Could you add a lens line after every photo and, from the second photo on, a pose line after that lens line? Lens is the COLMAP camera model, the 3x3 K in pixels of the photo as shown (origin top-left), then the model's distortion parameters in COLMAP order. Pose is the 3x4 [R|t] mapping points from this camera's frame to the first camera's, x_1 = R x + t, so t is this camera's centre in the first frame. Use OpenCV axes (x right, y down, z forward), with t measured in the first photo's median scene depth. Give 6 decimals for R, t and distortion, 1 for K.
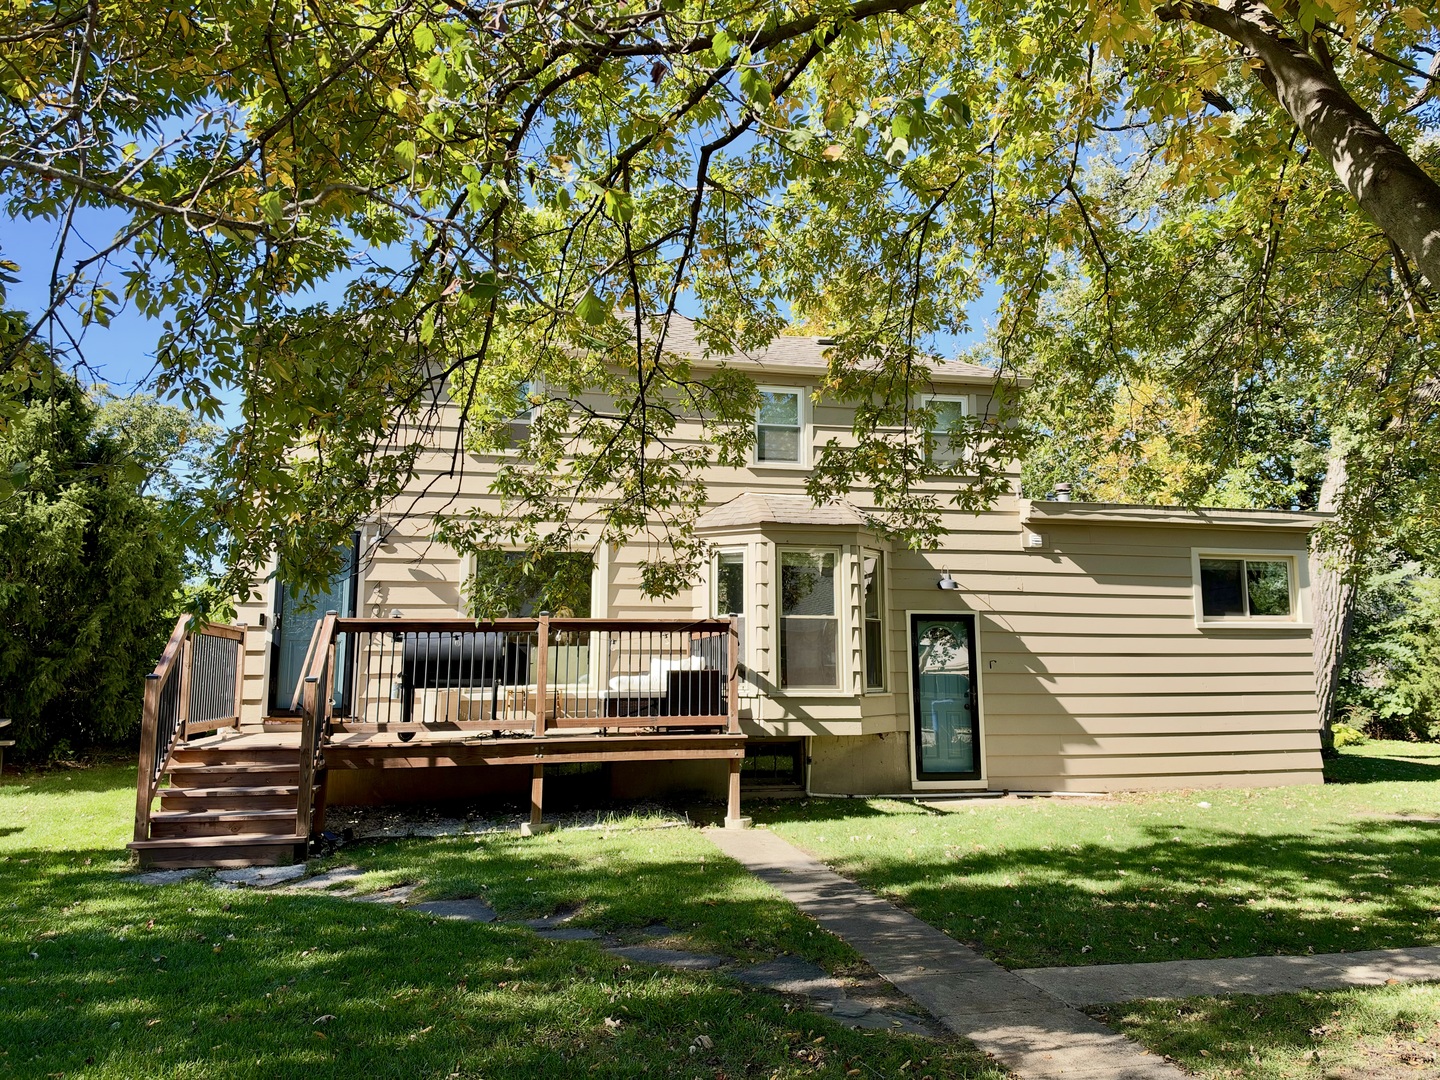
lens RADIAL K [[1016.3, 0, 720.0], [0, 1016.3, 540.0], [0, 0, 1]] dist [0.069605, -0.162607]
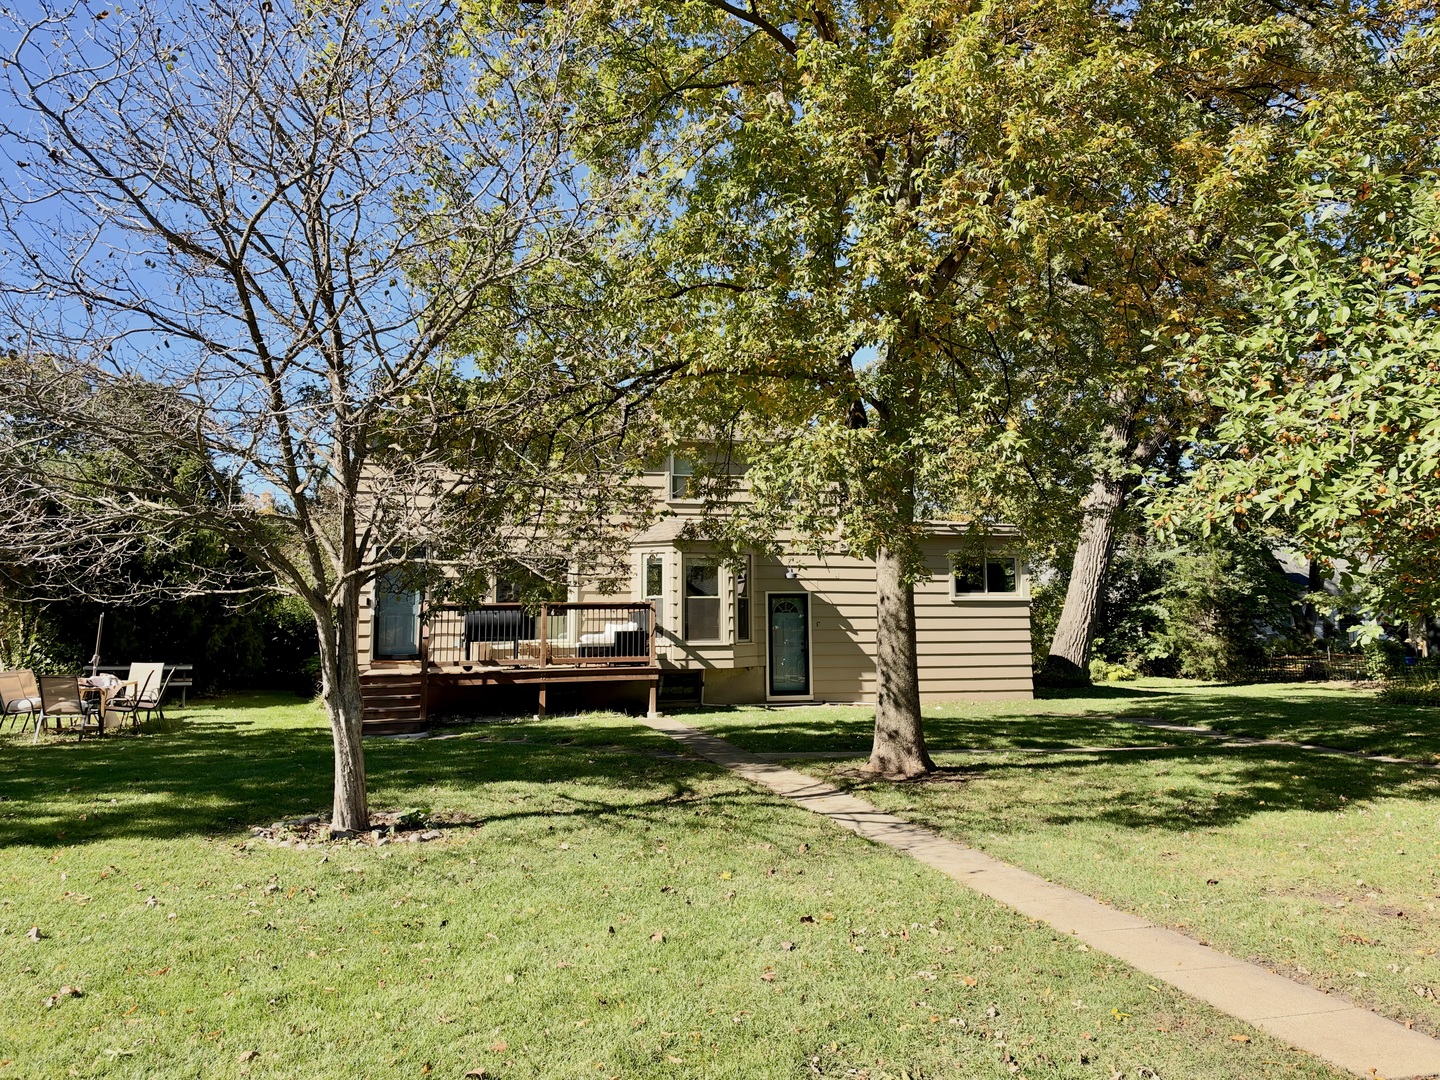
lens RADIAL K [[1016.3, 0, 720.0], [0, 1016.3, 540.0], [0, 0, 1]] dist [0.069605, -0.162607]
pose [[0.999052, -0.003225, 0.043404, 0.047286], [0.001282, 0.998999, 0.044709, -0.093272], [-0.043505, -0.044611, 0.998057, -0.658121]]
